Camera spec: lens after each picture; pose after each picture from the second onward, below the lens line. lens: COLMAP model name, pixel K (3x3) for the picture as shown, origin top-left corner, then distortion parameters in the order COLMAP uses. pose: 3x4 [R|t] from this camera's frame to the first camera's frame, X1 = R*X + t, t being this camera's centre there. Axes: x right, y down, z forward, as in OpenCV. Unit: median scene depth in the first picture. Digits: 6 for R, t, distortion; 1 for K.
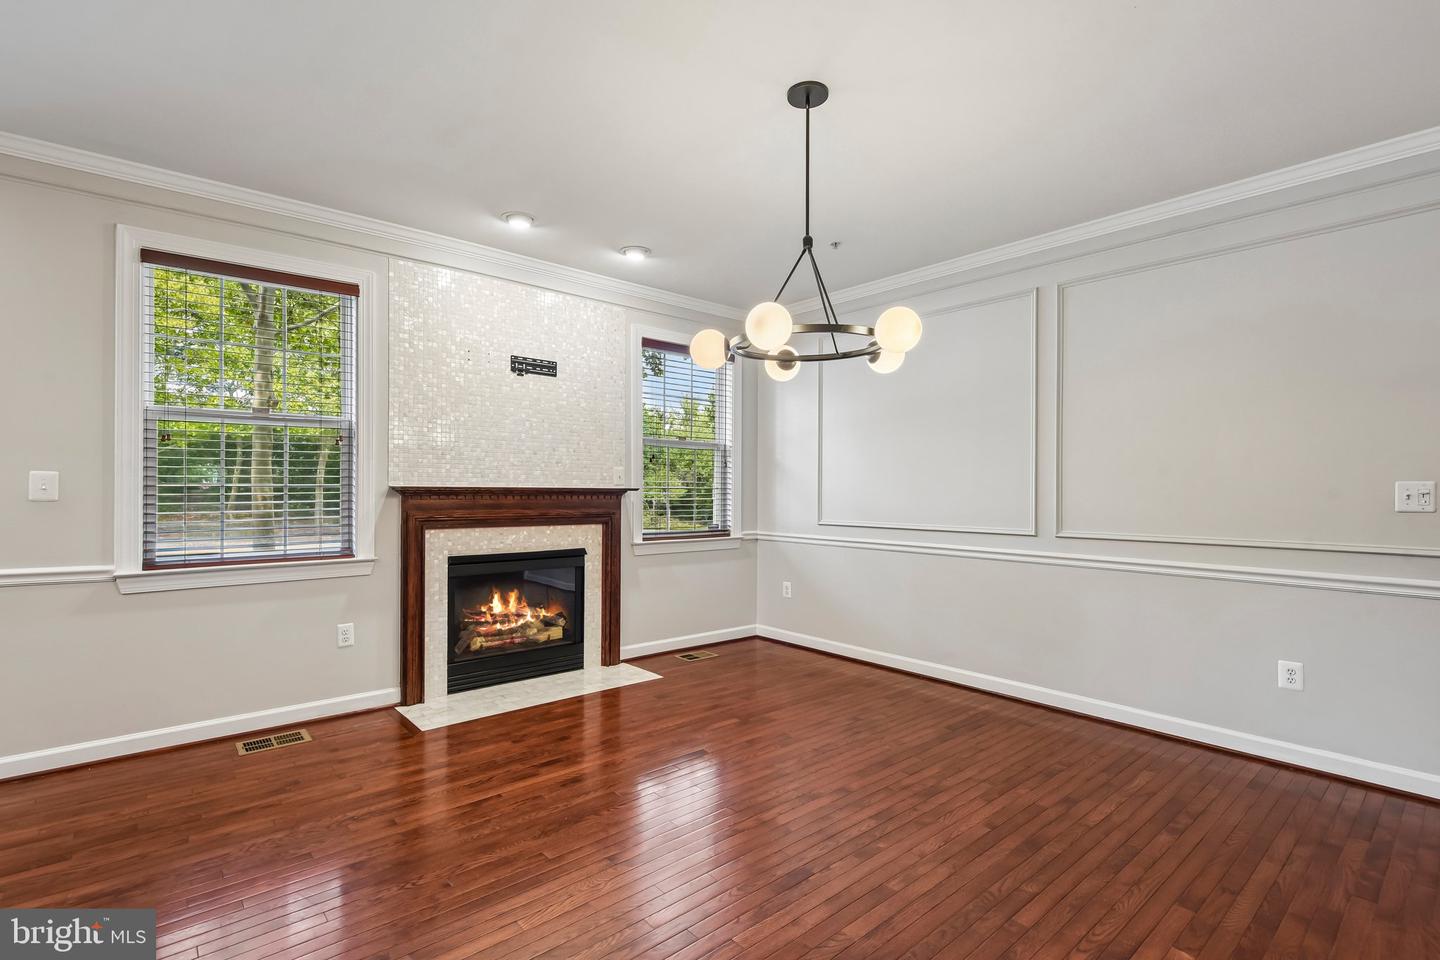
lens RADIAL K [[665.9, 0, 716.4], [0, 665.9, 492.7], [0, 0, 1]] dist [0.001270, -0.000300]
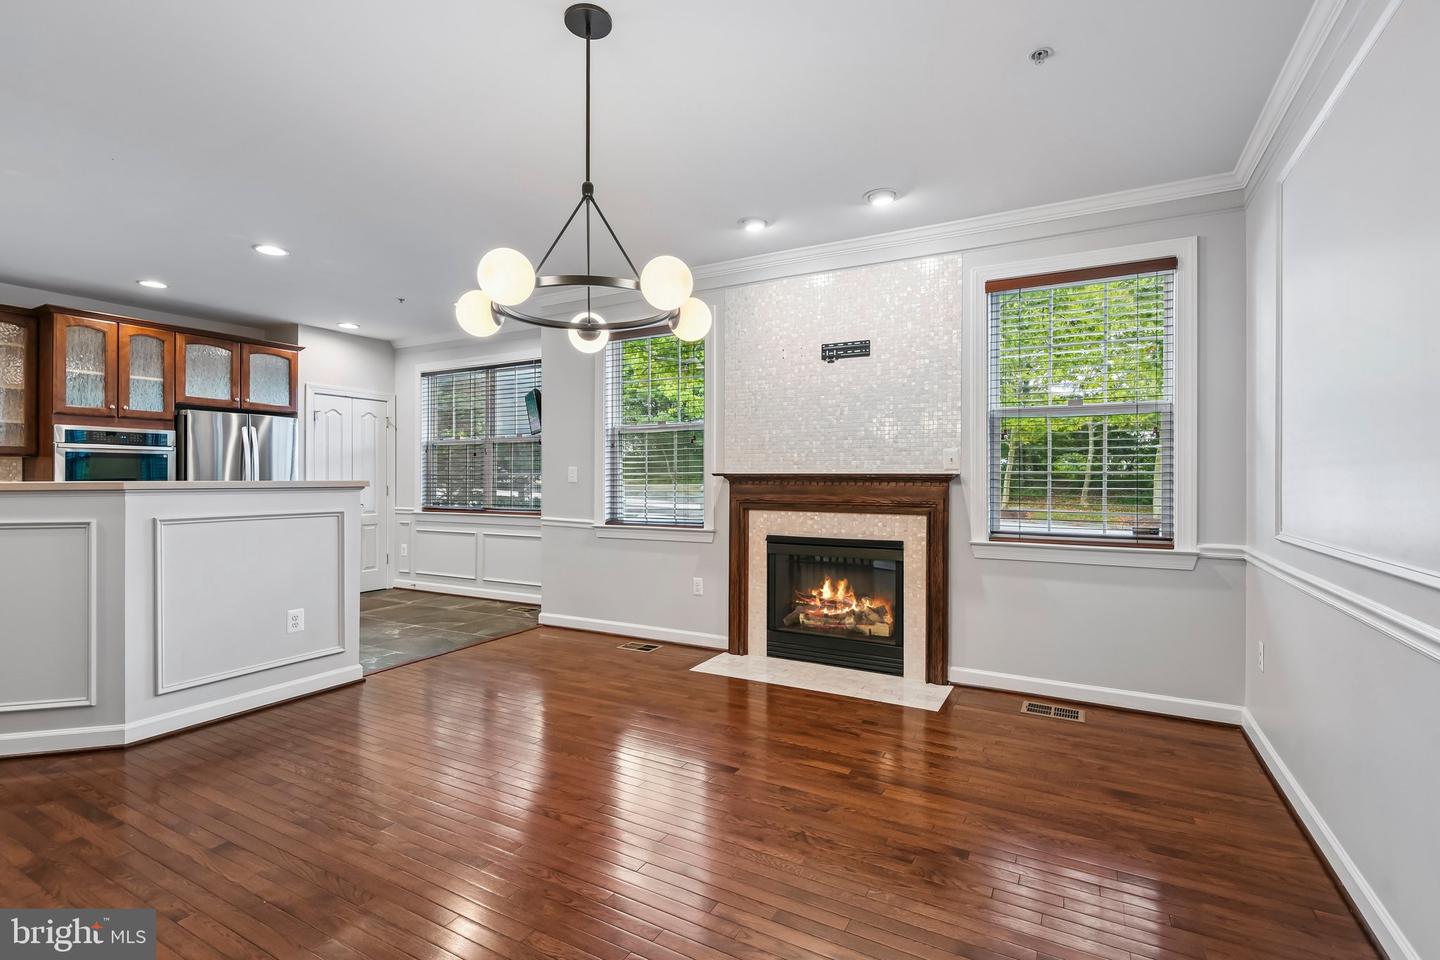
lens RADIAL K [[662.2, 0, 723.3], [0, 662.2, 480.3], [0, 0, 1]] dist [-0.001350, -0.000399]
pose [[0.349522, 0.002218, -0.936926, 0.627032], [-0.001921, 0.999997, 0.001651, 0.000996], [0.936926, 0.001223, 0.349525, 0.532654]]
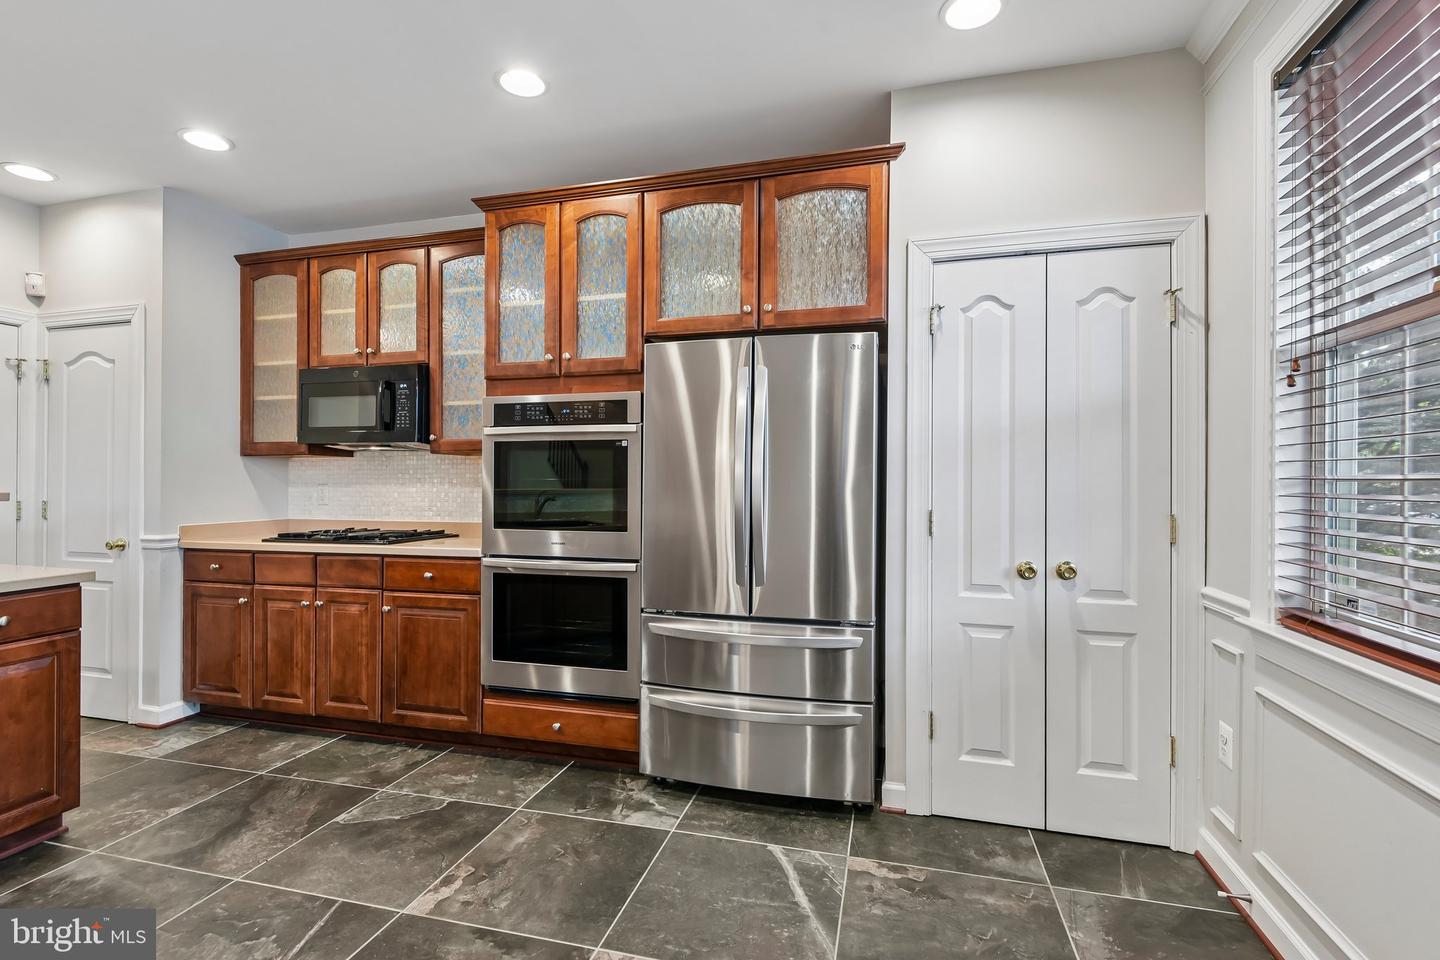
lens RADIAL K [[662.2, 0, 723.3], [0, 662.2, 480.3], [0, 0, 1]] dist [-0.001350, -0.000399]
pose [[-0.828054, -0.005309, -0.560623, -0.769473], [-0.003675, 0.999985, -0.004040, -0.003927], [0.560636, -0.001285, -0.828061, 0.553067]]
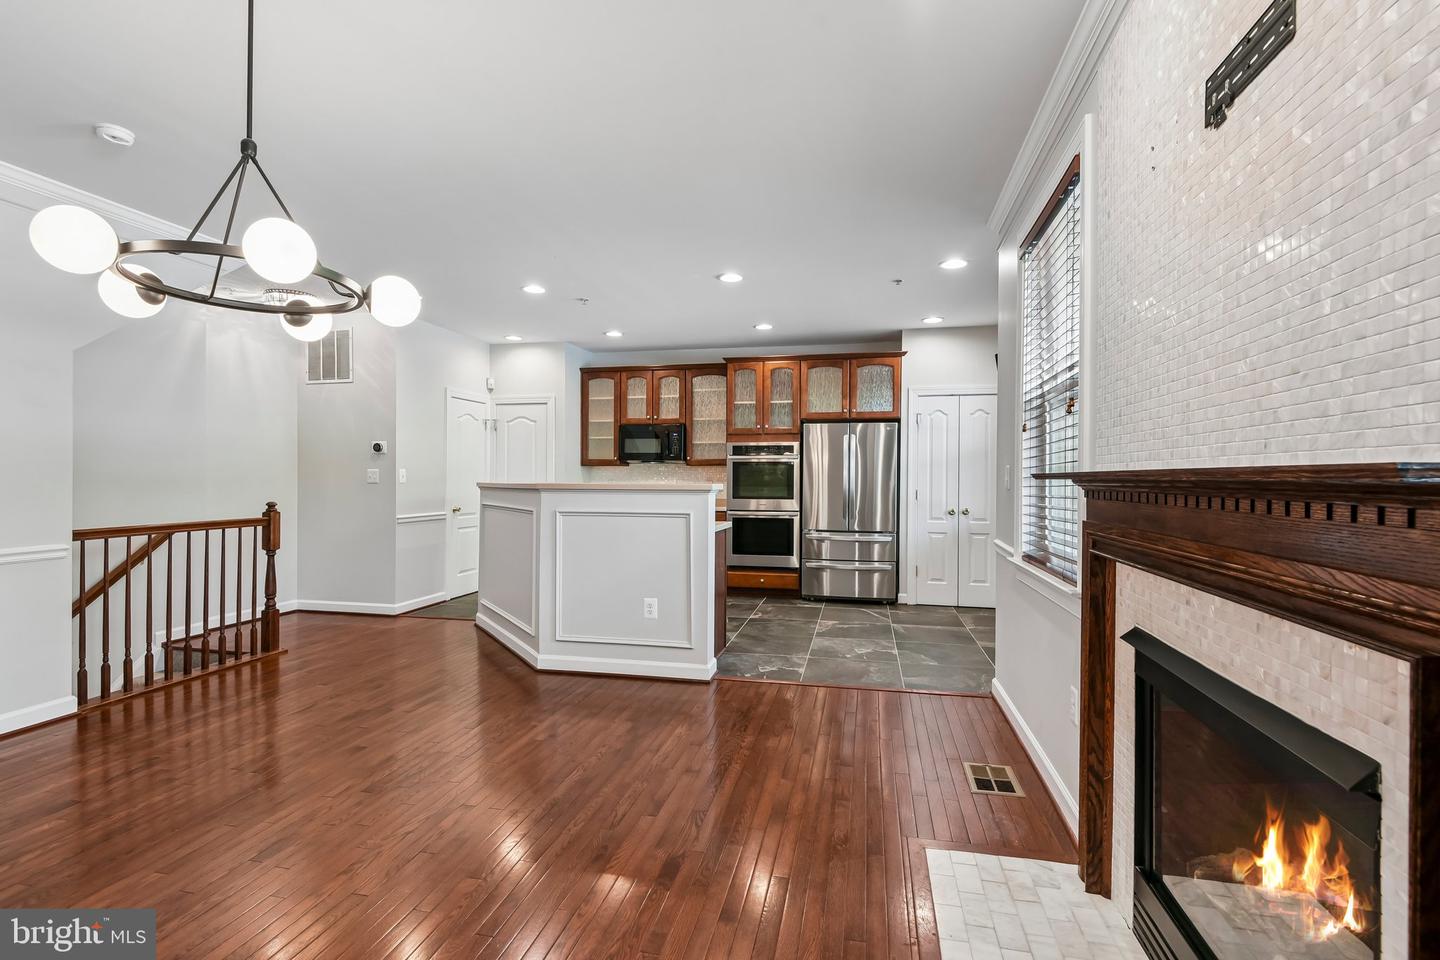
lens RADIAL K [[673.4, 0, 720.6], [0, 673.4, 480.1], [0, 0, 1]] dist [0.013142, 0.000158]
pose [[-0.804436, -0.004296, -0.594023, 0.100356], [-0.006384, 0.999979, 0.001413, -0.003145], [0.594004, 0.004928, -0.804447, 1.199727]]
